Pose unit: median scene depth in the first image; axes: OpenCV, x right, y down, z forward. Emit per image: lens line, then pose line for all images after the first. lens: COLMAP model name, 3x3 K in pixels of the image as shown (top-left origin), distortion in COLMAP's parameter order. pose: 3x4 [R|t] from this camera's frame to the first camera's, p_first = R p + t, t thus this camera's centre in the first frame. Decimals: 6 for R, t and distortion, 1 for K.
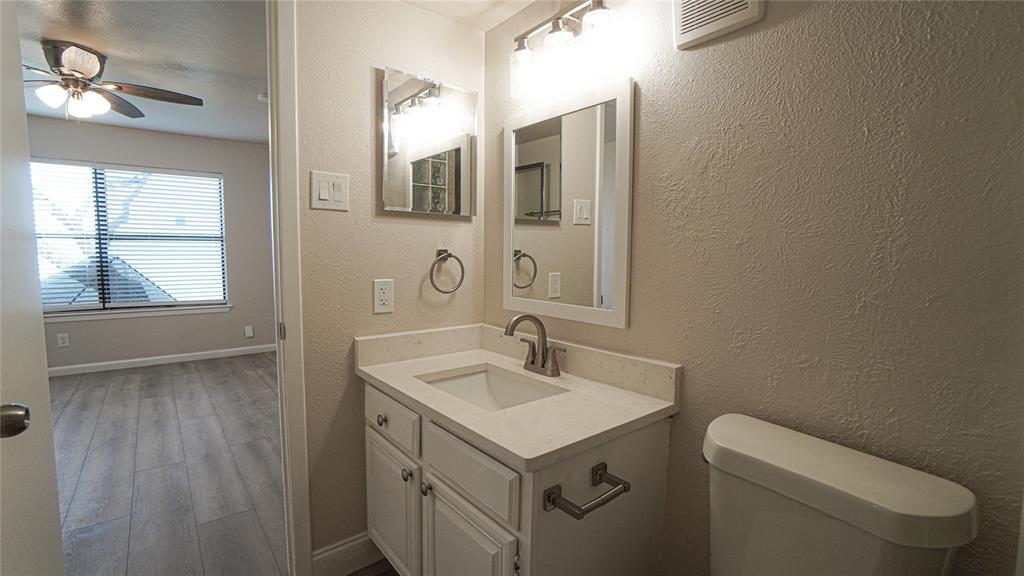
lens RADIAL K [[453.3, 0, 508.7], [0, 453.3, 289.1], [0, 0, 1]] dist [-0.066270, 0.023846]
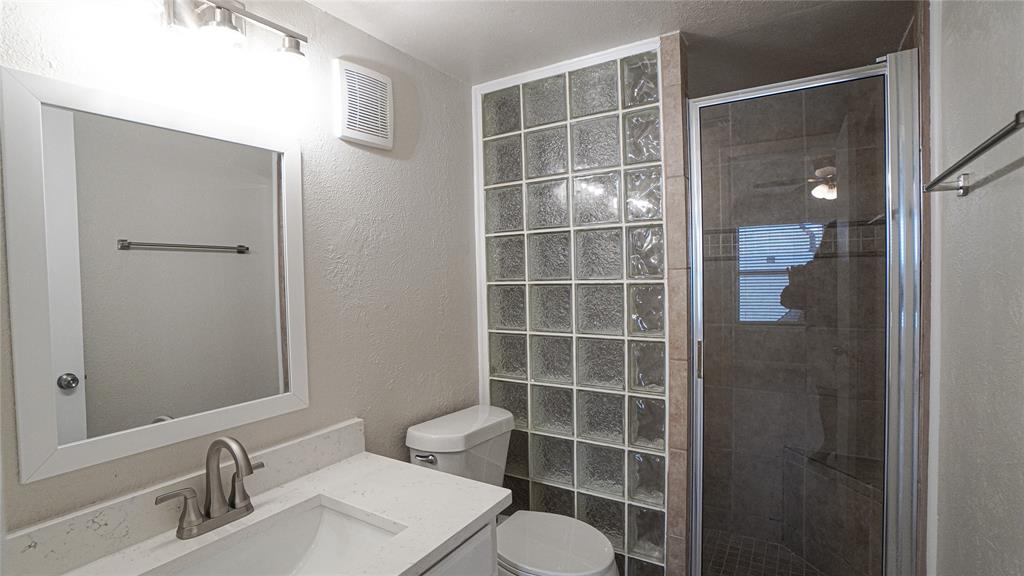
lens RADIAL K [[465.2, 0, 499.4], [0, 465.2, 288.8], [0, 0, 1]] dist [-0.075044, 0.026304]
pose [[-0.315196, -0.018860, 0.948839, -0.585358], [0.095535, 0.994093, 0.051495, -0.126476], [-0.944206, 0.106879, -0.311532, 0.705465]]
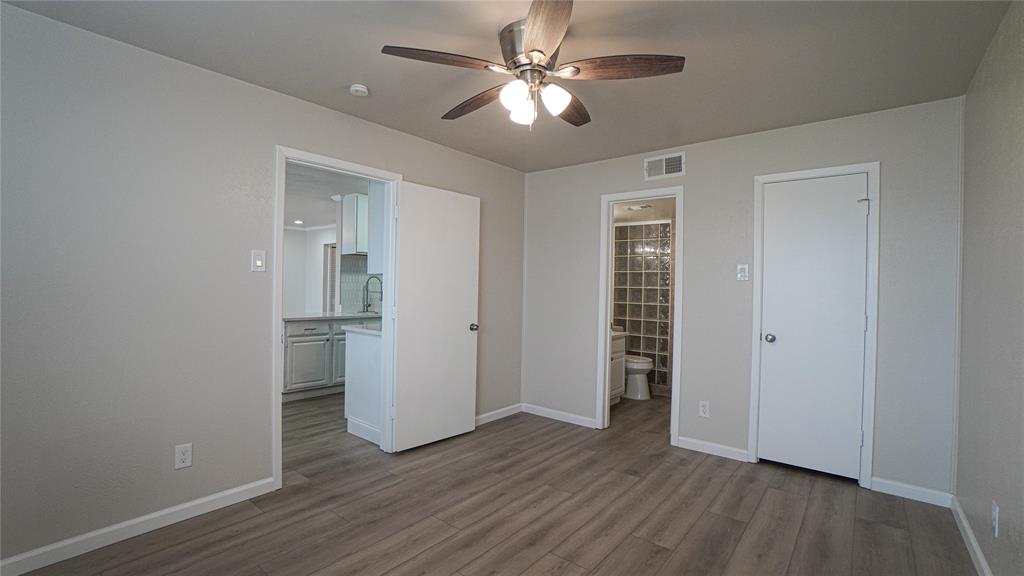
lens RADIAL K [[453.3, 0, 508.7], [0, 453.3, 289.1], [0, 0, 1]] dist [-0.066270, 0.023846]
pose [[-0.204952, -0.016529, 0.978633, -2.549011], [0.056904, 0.997965, 0.028773, -0.207082], [-0.977117, 0.061585, -0.203594, 1.785812]]
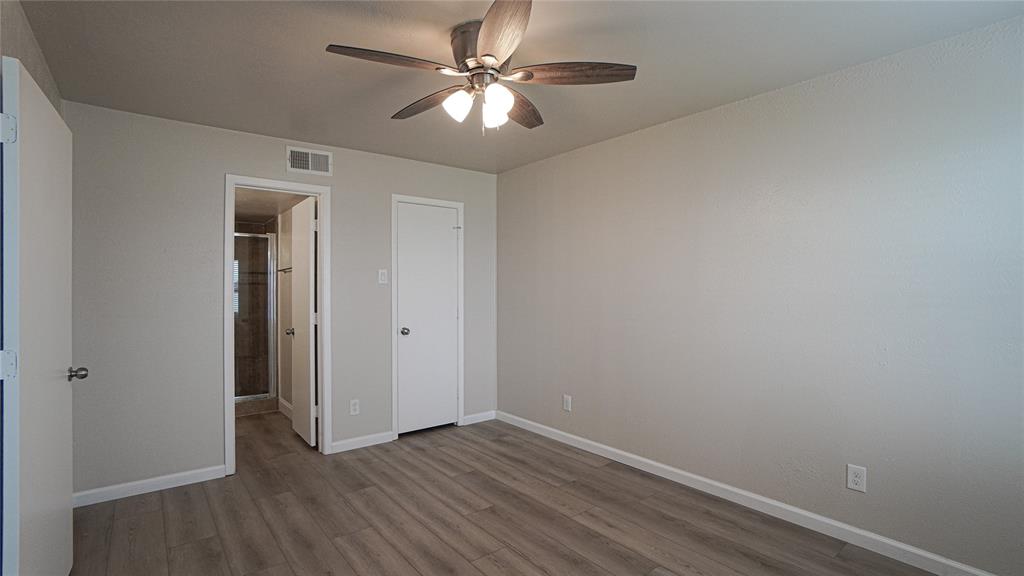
lens RADIAL K [[465.2, 0, 499.4], [0, 465.2, 288.8], [0, 0, 1]] dist [-0.075044, 0.026304]
pose [[-0.999911, 0.001215, 0.013251, -1.522837], [0.002236, 0.997007, 0.077280, -0.275417], [-0.013117, 0.077303, -0.996921, 2.610174]]
